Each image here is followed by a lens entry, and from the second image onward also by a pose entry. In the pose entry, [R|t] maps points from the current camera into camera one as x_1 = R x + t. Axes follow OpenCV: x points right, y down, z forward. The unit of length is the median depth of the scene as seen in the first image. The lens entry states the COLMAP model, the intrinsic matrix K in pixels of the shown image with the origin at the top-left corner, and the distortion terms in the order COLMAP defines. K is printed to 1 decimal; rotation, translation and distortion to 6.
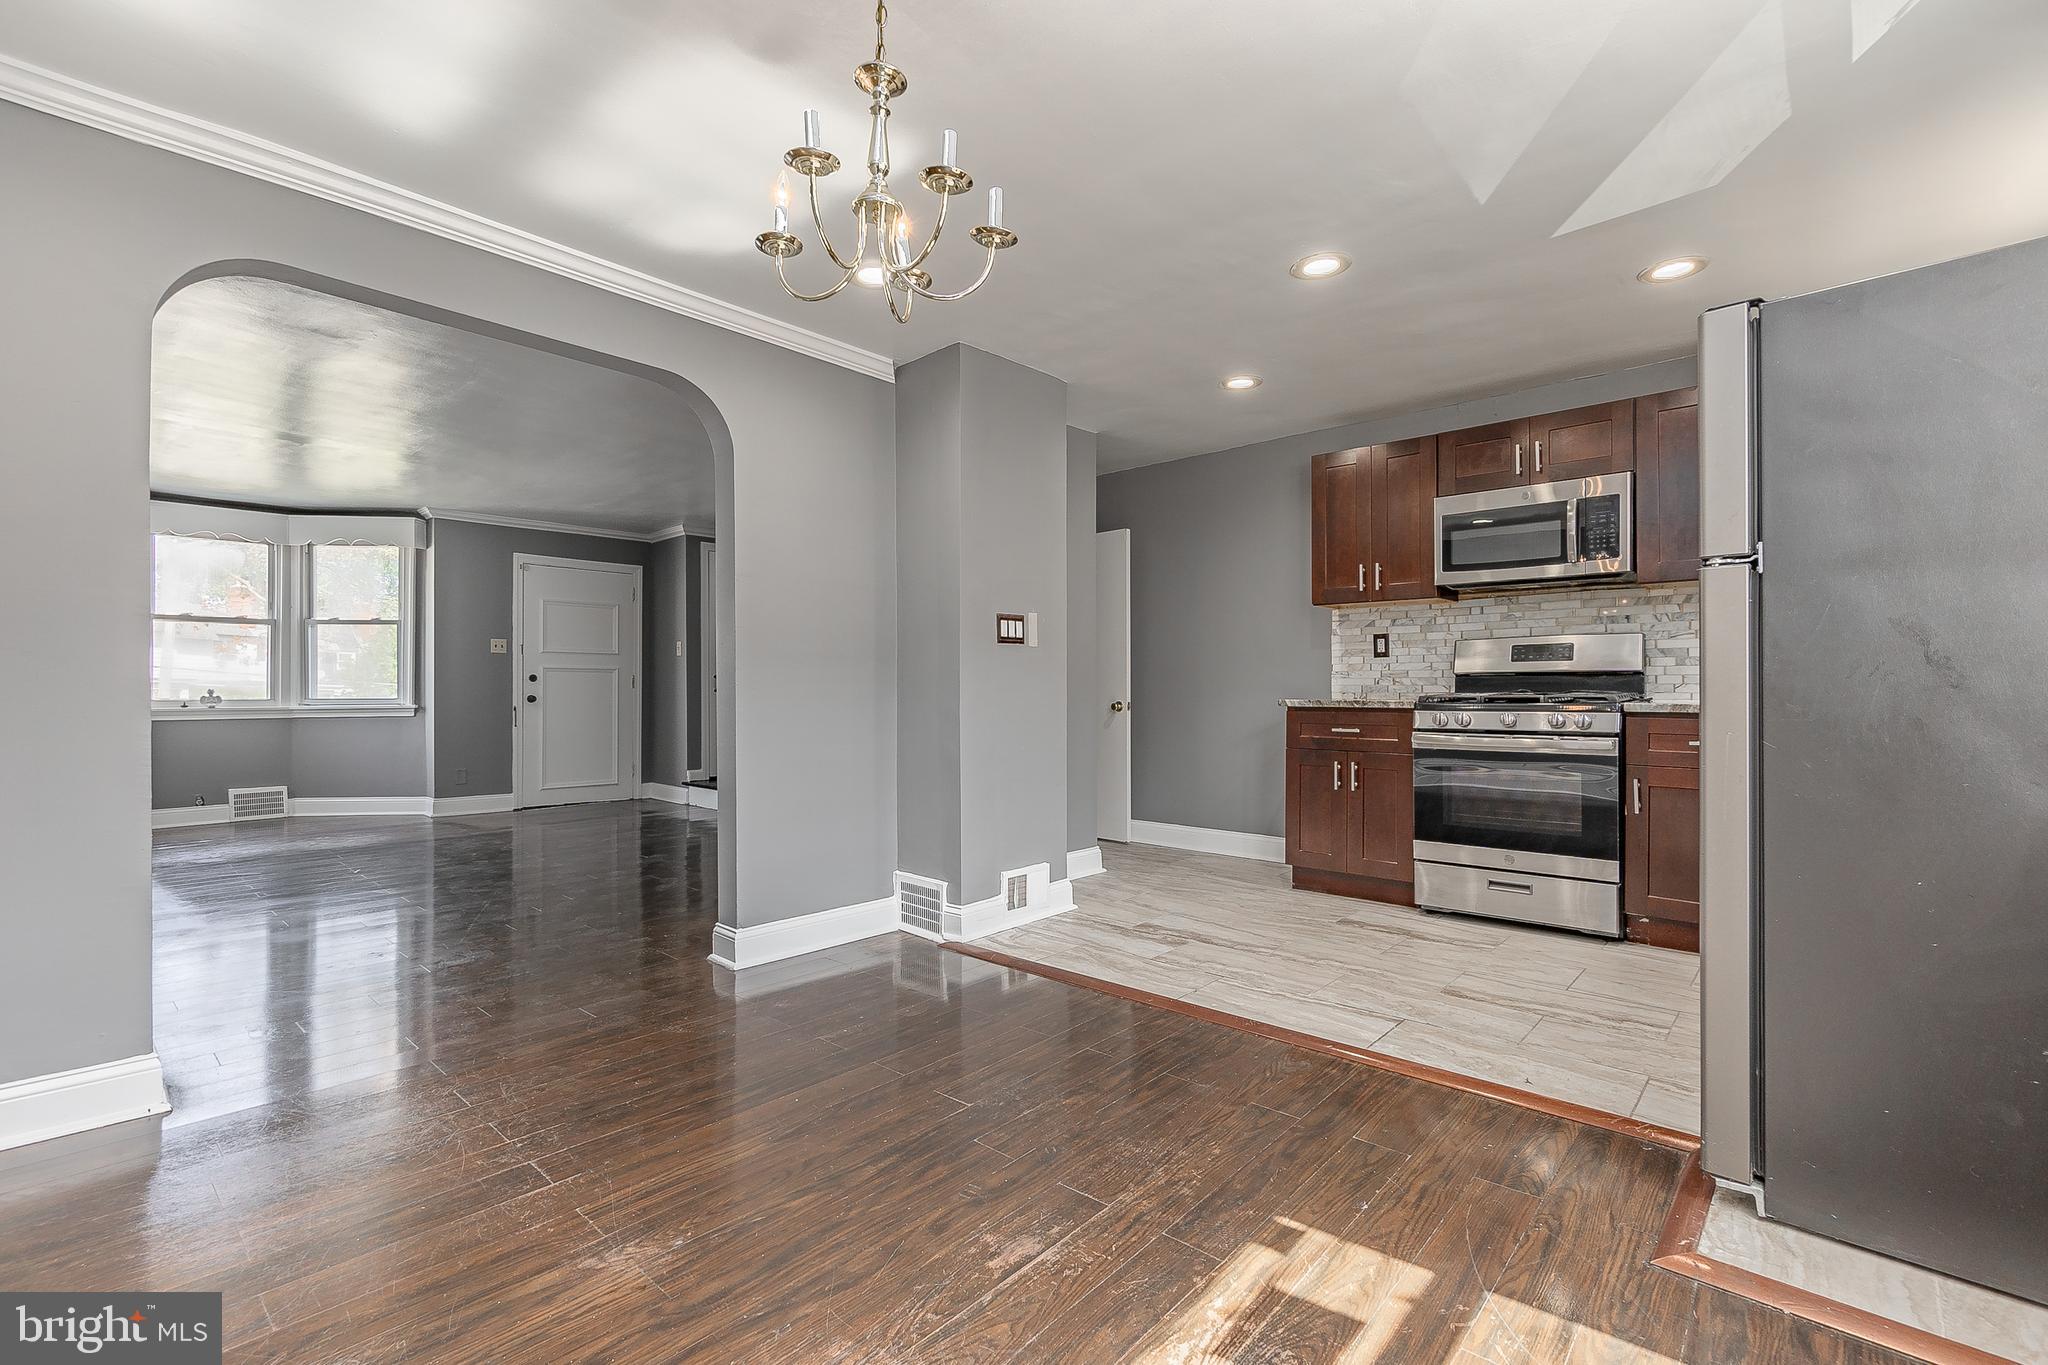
lens RADIAL K [[919.4, 0, 1017.2], [0, 919.4, 685.7], [0, 0, 1]] dist [0.003120, 0.000354]
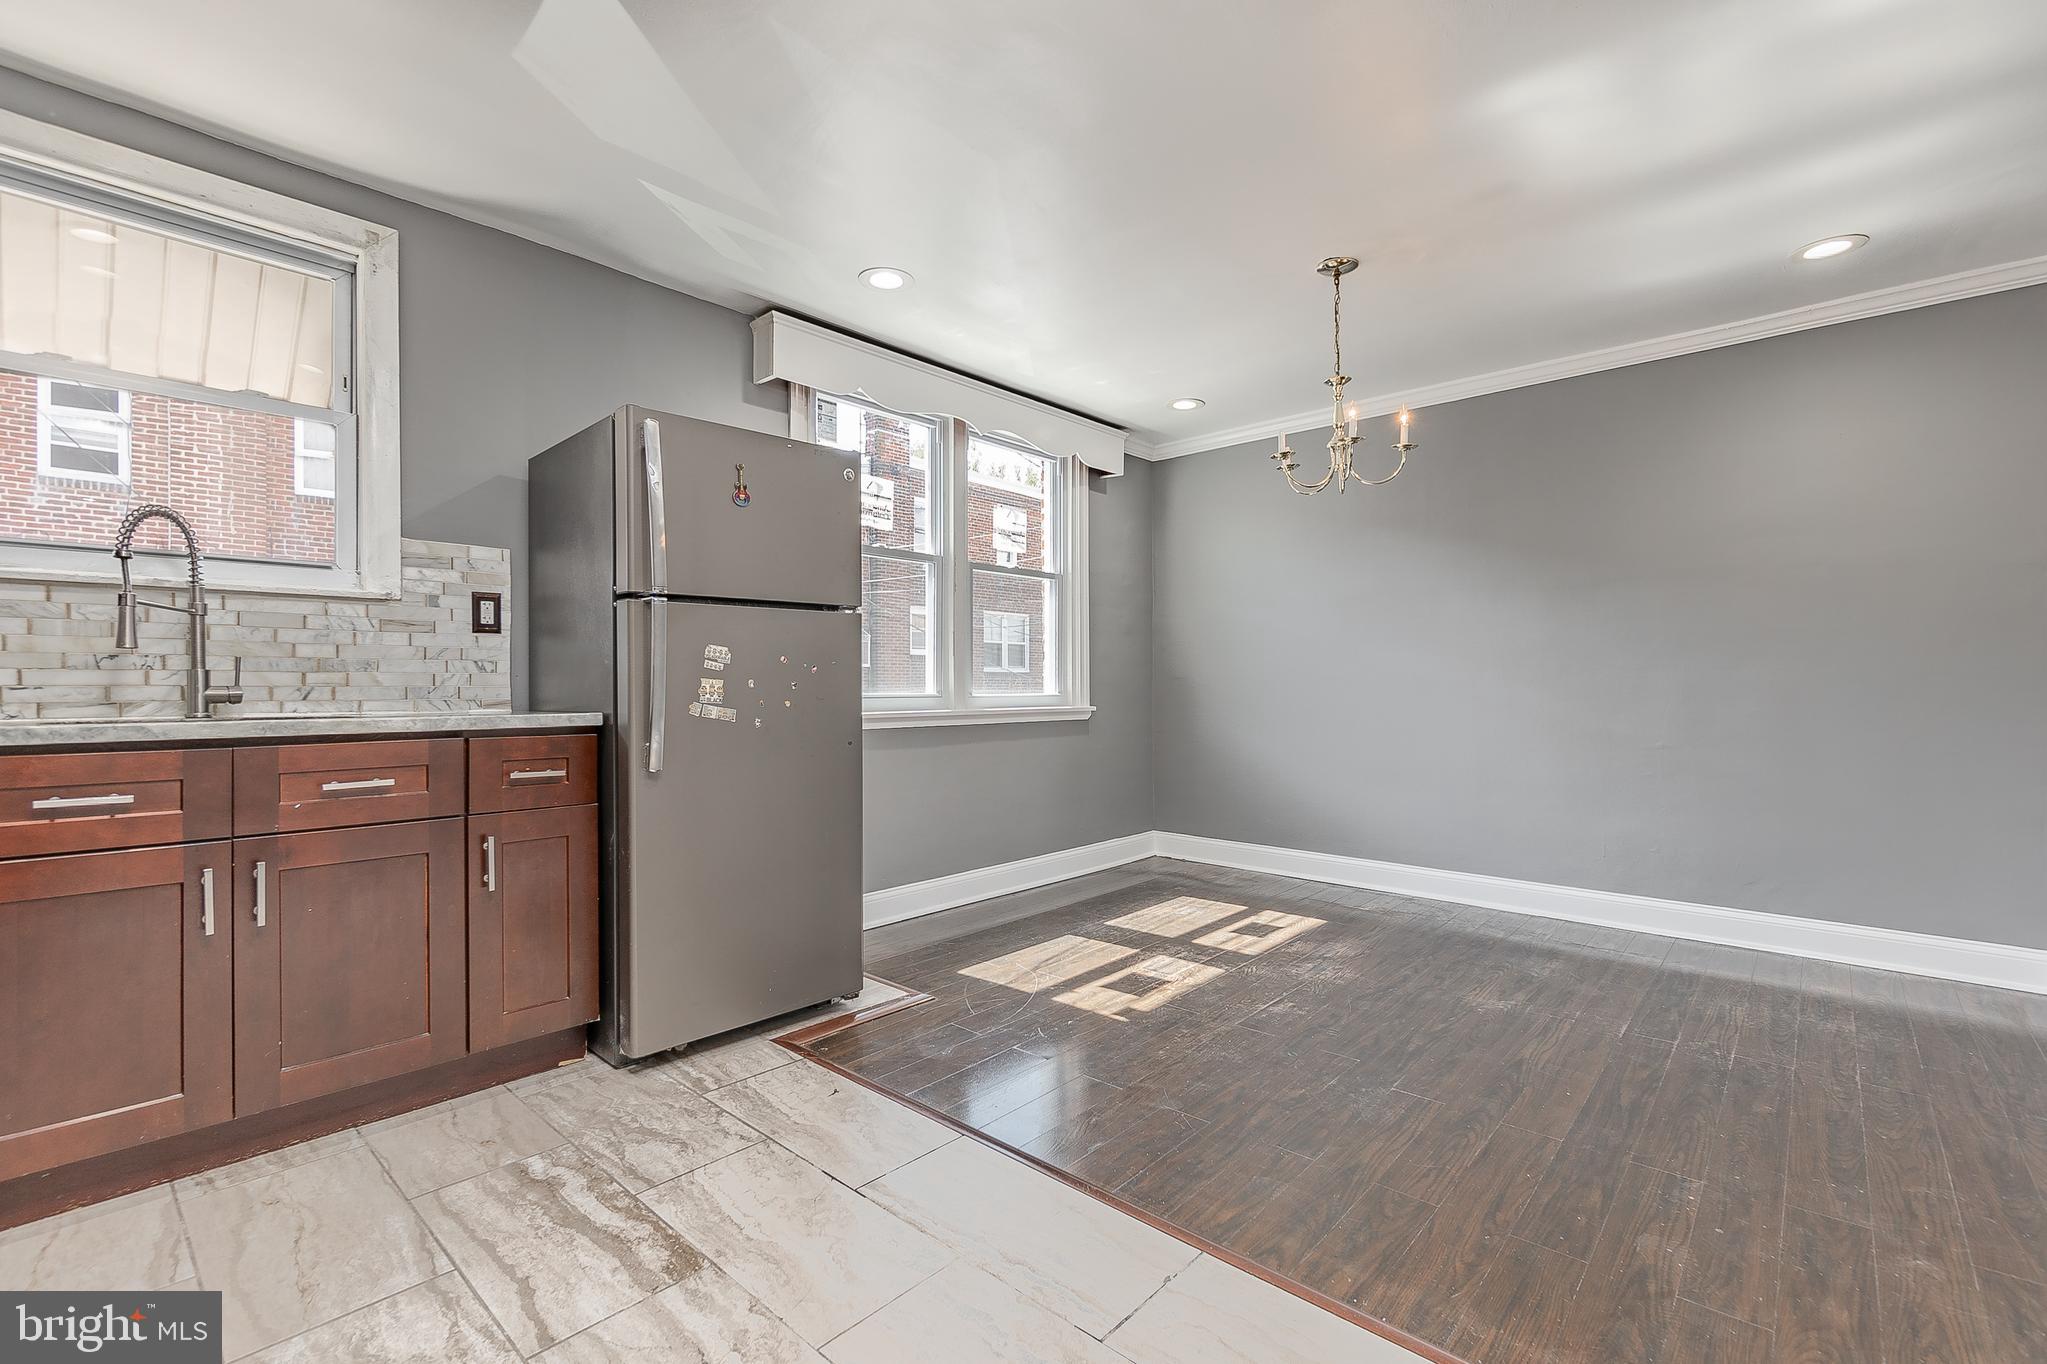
lens RADIAL K [[900.0, 0, 1015.1], [0, 900.0, 687.0], [0, 0, 1]] dist [-0.004973, 0.000721]
pose [[-0.999988, 0.002290, 0.004232, 0.204871], [0.002282, 0.999995, -0.001948, 0.001209], [-0.004237, -0.001939, -0.999989, 1.117546]]
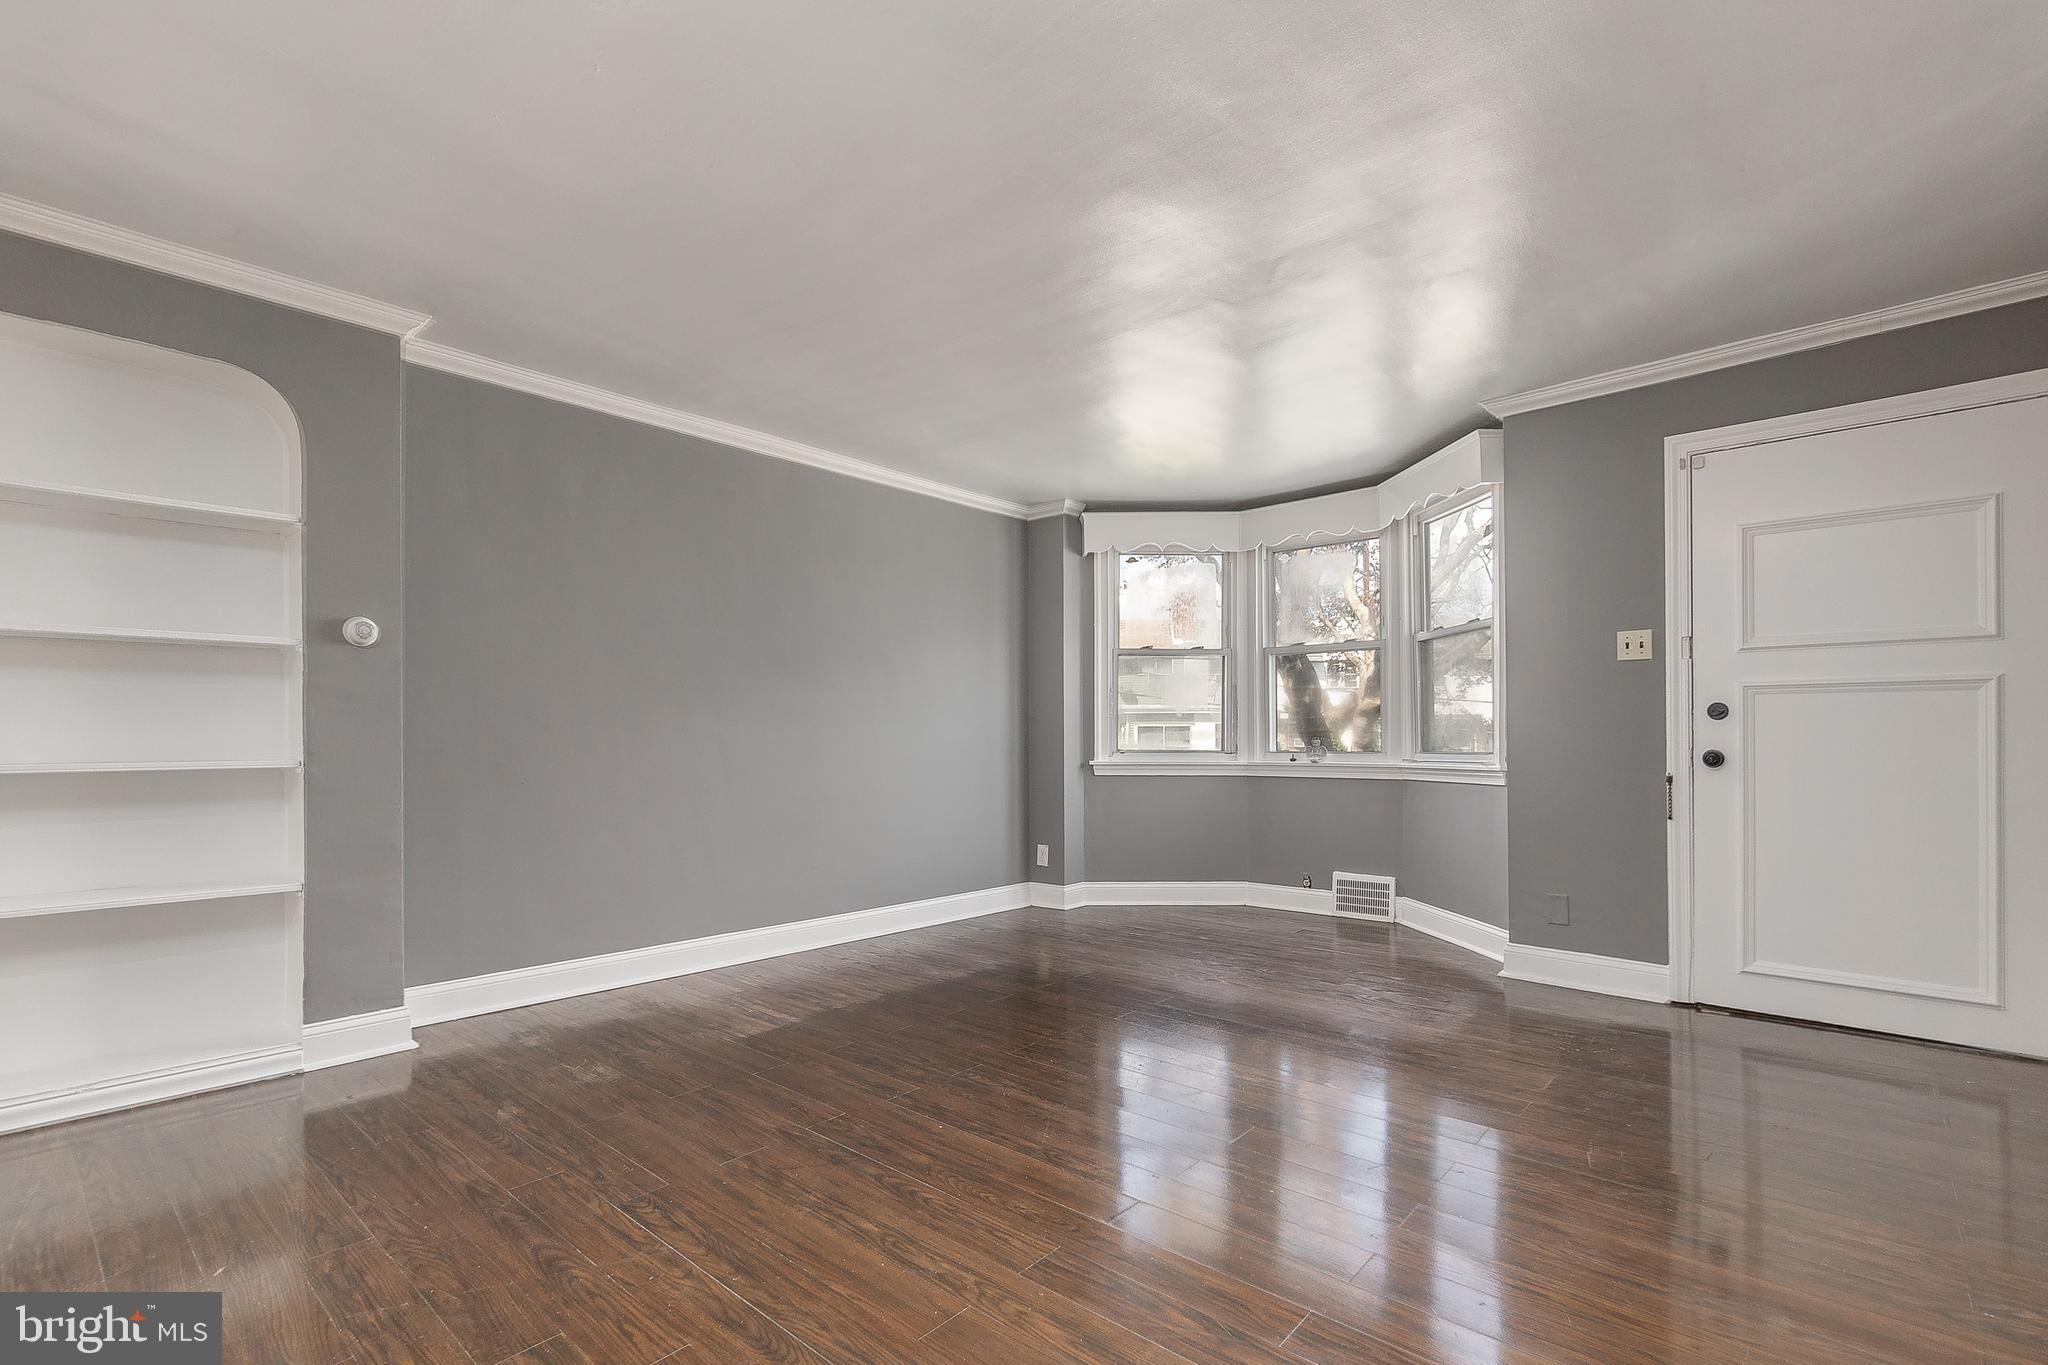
lens RADIAL K [[931.3, 0, 1014.0], [0, 931.3, 733.4], [0, 0, 1]] dist [-0.010588, 0.000007]
pose [[0.007288, -0.005542, -0.999958, -0.166199], [0.006633, 0.999963, -0.005494, 0.004622], [0.999951, -0.006592, 0.007324, 1.222927]]
